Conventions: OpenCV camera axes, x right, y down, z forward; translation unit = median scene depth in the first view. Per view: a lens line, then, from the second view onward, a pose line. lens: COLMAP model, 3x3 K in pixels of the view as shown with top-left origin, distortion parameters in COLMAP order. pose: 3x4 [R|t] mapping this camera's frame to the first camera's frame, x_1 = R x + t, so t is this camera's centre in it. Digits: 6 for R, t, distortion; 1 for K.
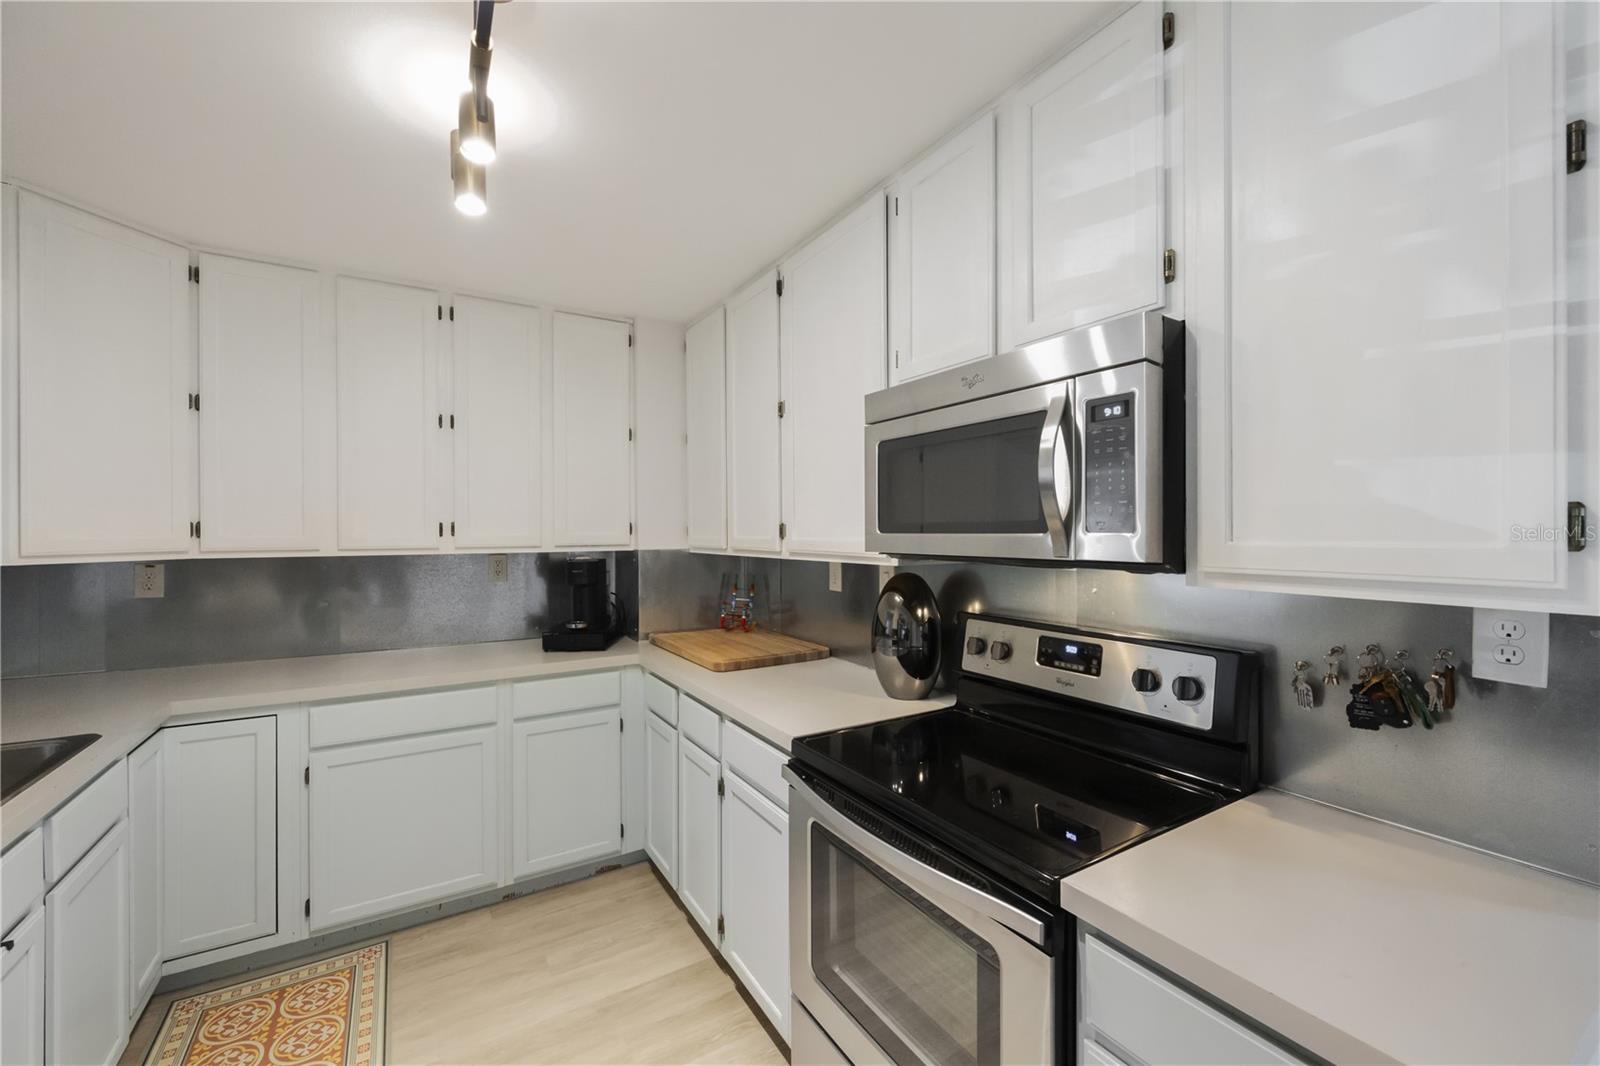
lens RADIAL K [[640.4, 0, 803.0], [0, 640.4, 533.0], [0, 0, 1]] dist [-0.003043, 0.000849]
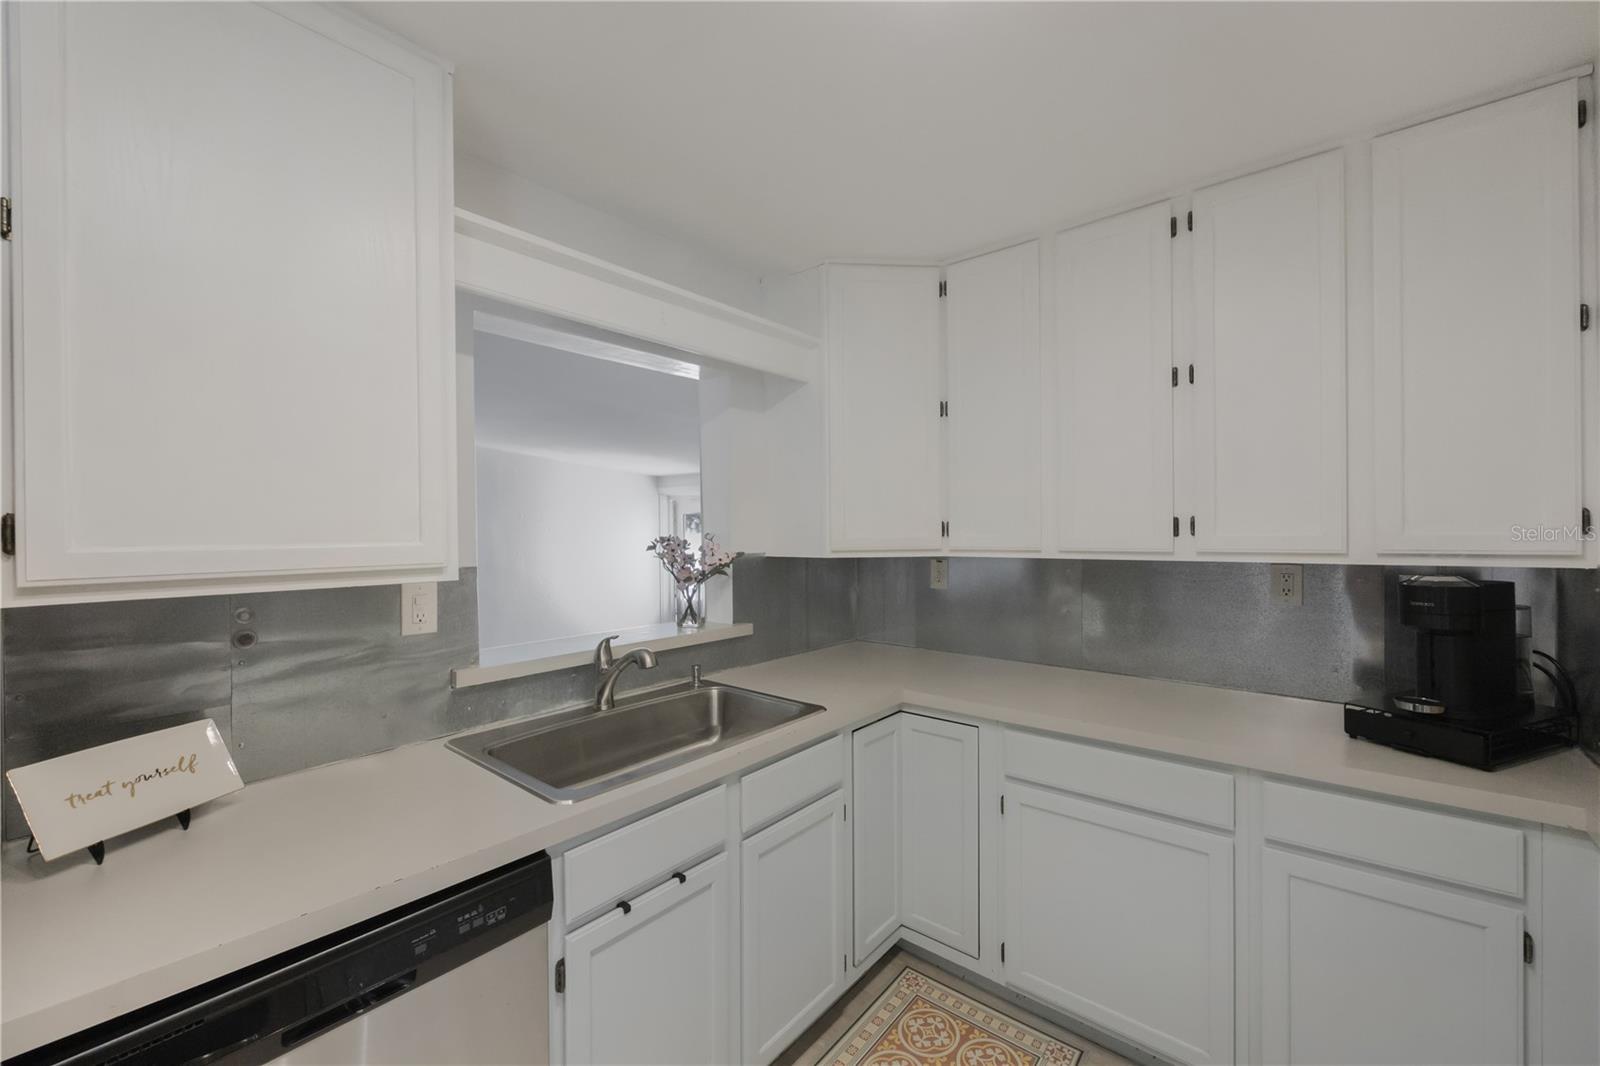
lens RADIAL K [[640.4, 0, 801.2], [0, 640.4, 534.3], [0, 0, 1]] dist [-0.003043, 0.000849]
pose [[0.318682, 0.003913, -0.947854, -0.019856], [0.003800, 0.999978, 0.005406, -0.003471], [0.947854, -0.005325, 0.318660, 0.454430]]
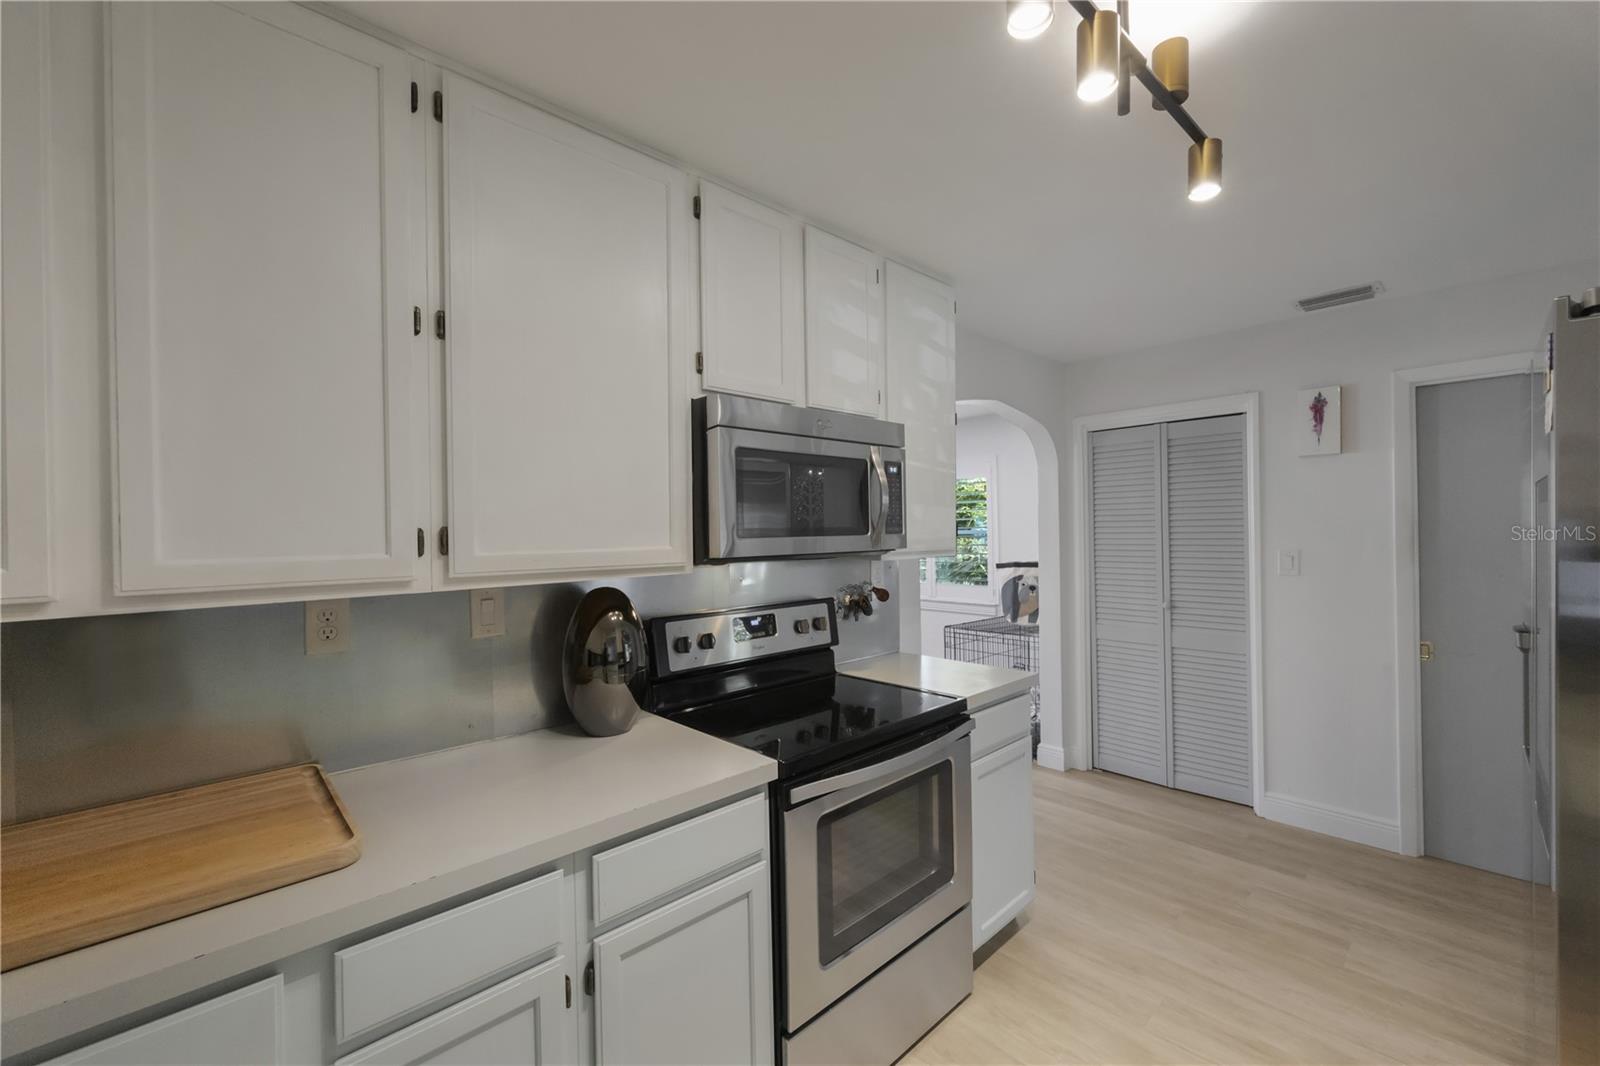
lens RADIAL K [[640.4, 0, 807.0], [0, 640.4, 538.8], [0, 0, 1]] dist [-0.003043, 0.000849]
pose [[-0.198402, -0.004482, 0.980110, -0.697334], [0.016209, 0.999838, 0.007854, -0.003228], [-0.979987, 0.017445, -0.198297, 0.862357]]
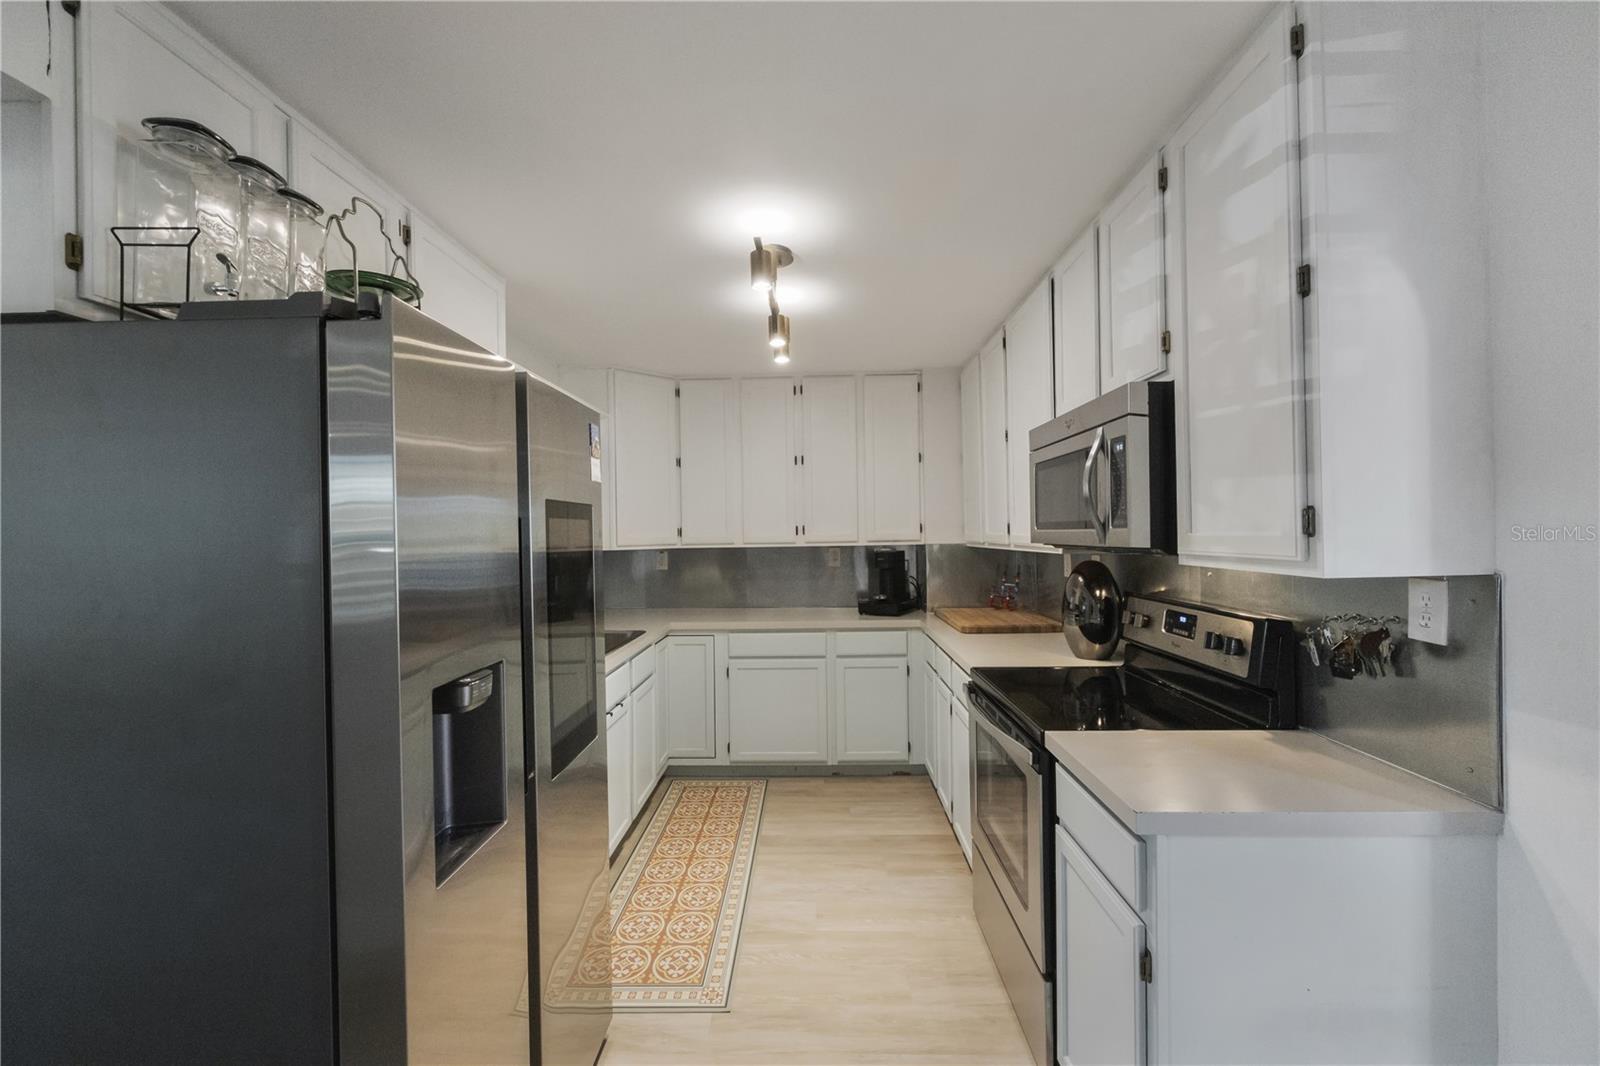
lens RADIAL K [[640.4, 0, 804.2], [0, 640.4, 533.9], [0, 0, 1]] dist [-0.003043, 0.000849]
pose [[0.837691, -0.008350, -0.546081, 0.363143], [0.010619, 0.999943, 0.001000, 0.002078], [0.546041, -0.006636, 0.837732, -0.354378]]
